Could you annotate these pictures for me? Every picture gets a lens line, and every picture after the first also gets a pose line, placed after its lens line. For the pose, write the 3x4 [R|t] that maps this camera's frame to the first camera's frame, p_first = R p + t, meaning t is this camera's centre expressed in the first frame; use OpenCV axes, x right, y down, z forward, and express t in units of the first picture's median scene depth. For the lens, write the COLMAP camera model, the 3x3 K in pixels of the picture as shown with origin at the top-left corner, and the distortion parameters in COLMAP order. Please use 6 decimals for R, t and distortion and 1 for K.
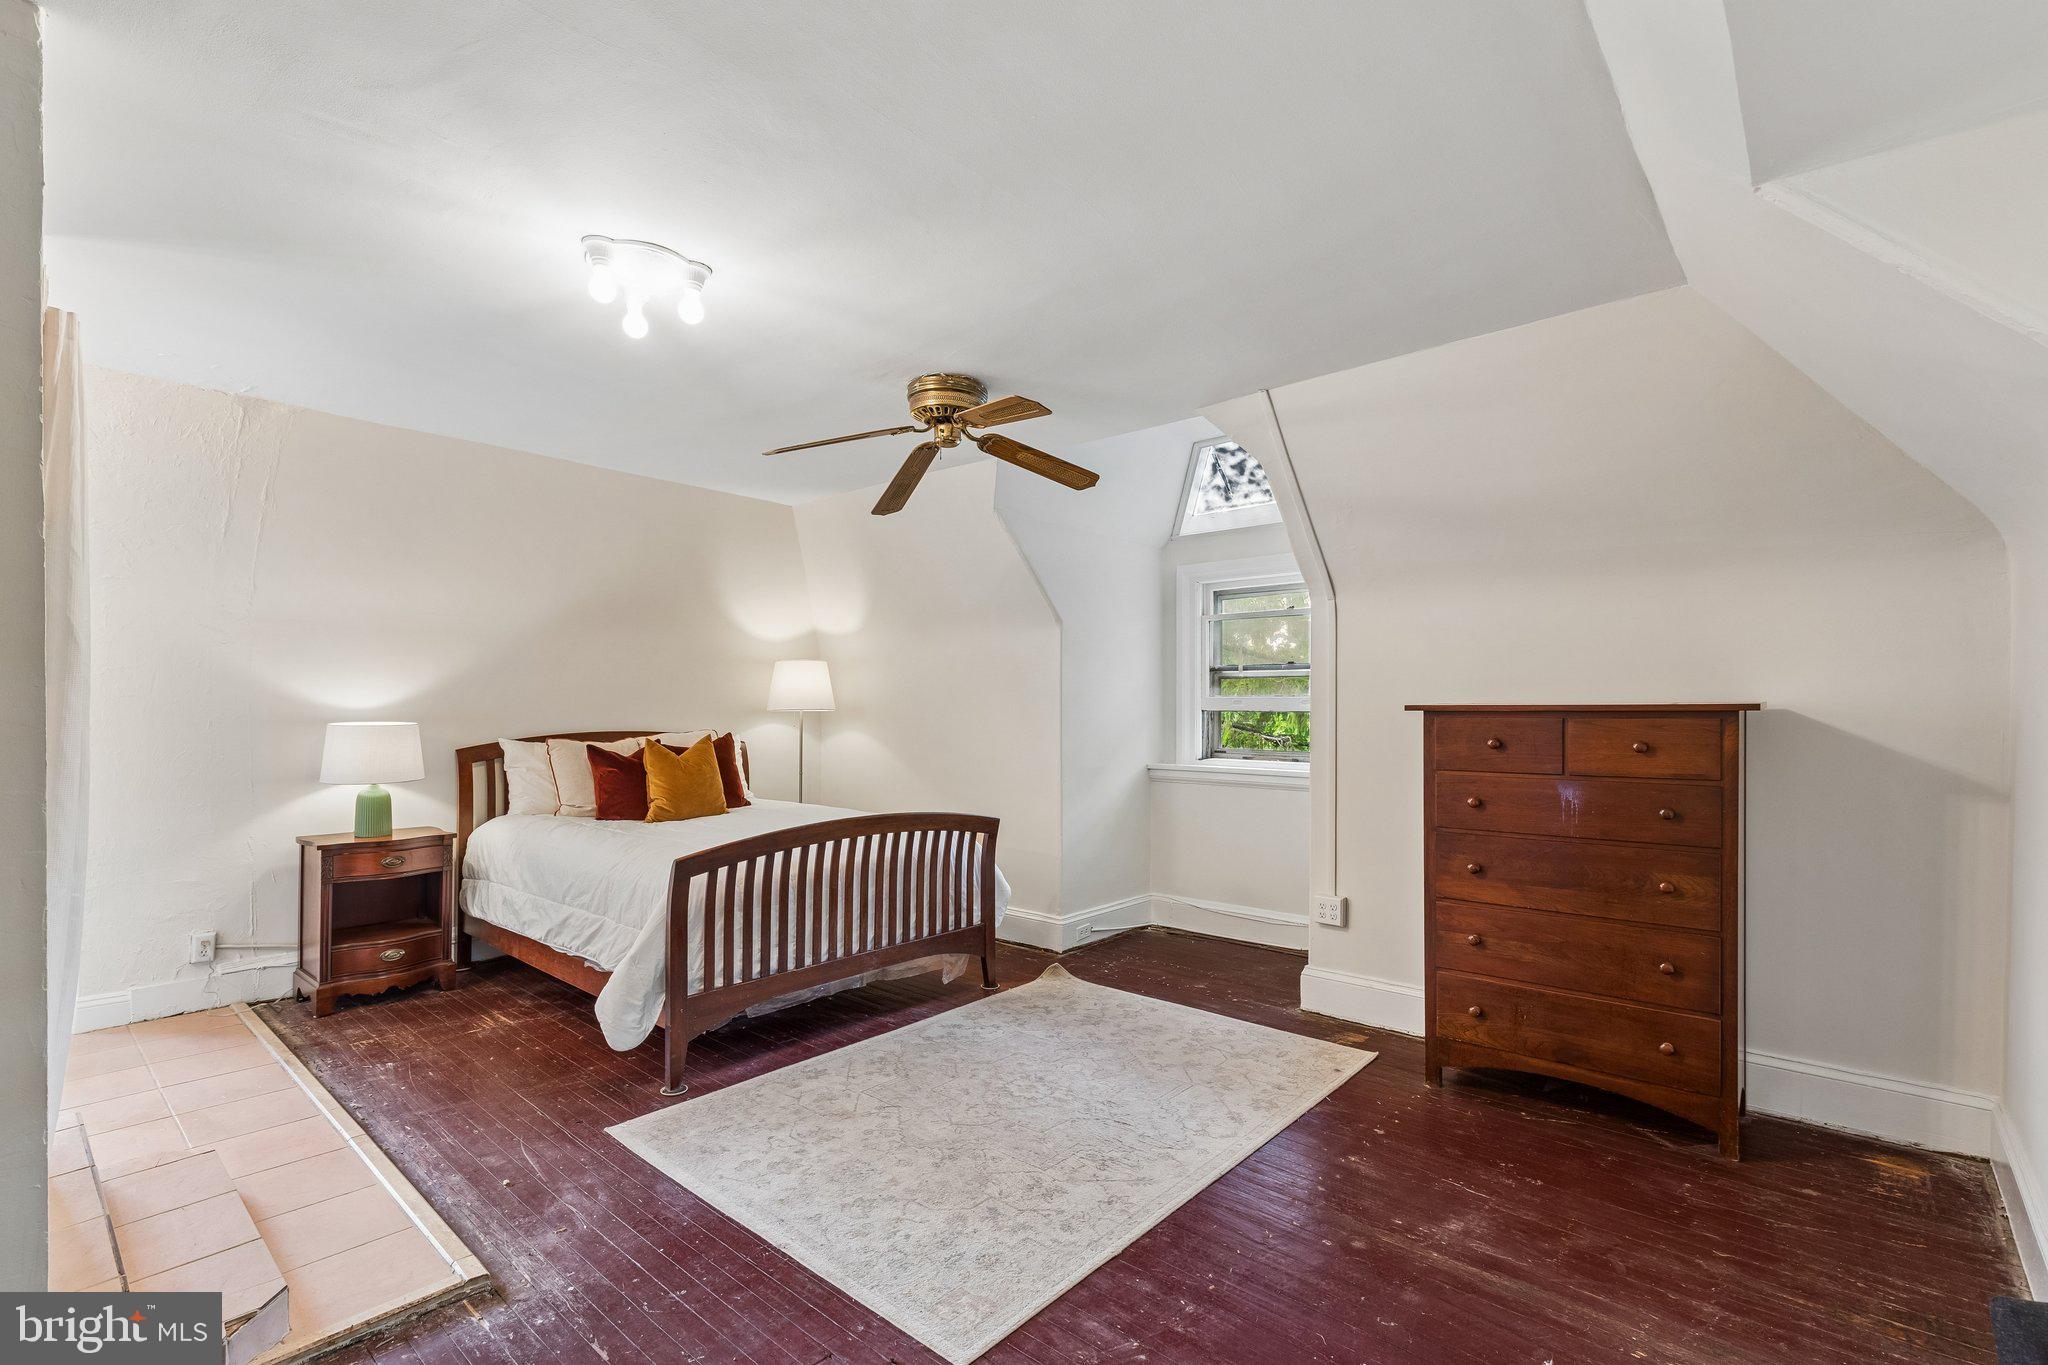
lens RADIAL K [[925.2, 0, 1037.6], [0, 925.2, 681.4], [0, 0, 1]] dist [0.003703, 0.000254]
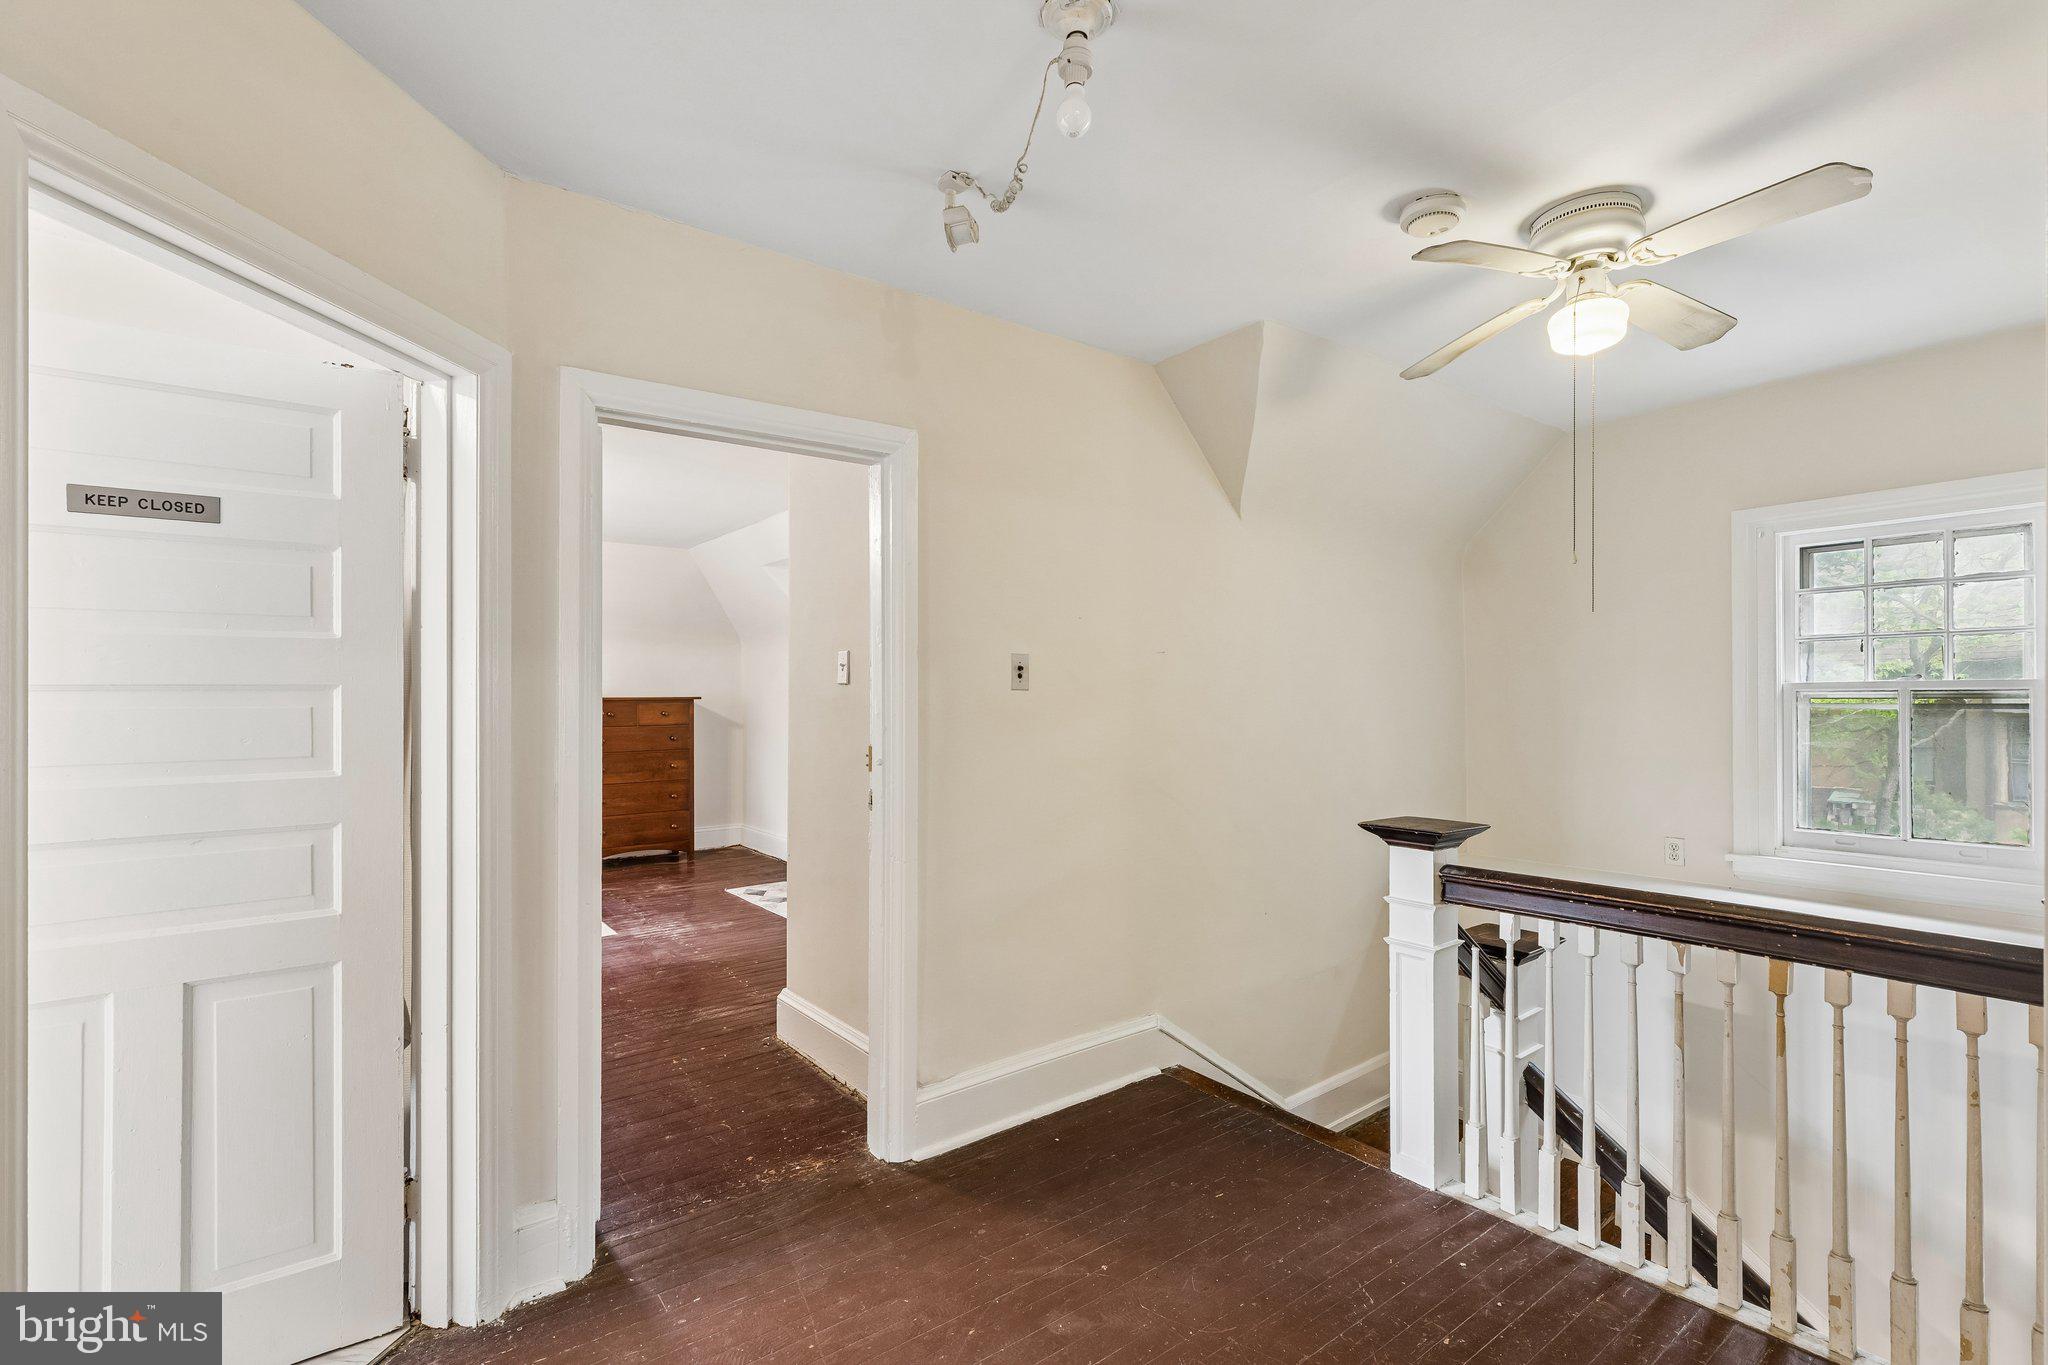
lens RADIAL K [[925.2, 0, 1037.6], [0, 925.2, 681.4], [0, 0, 1]] dist [0.003703, 0.000254]
pose [[0.193927, 0.002709, 0.981012, -1.281810], [-0.025019, 0.999685, 0.002185, -0.037422], [-0.980697, -0.024968, 0.193933, -0.390522]]
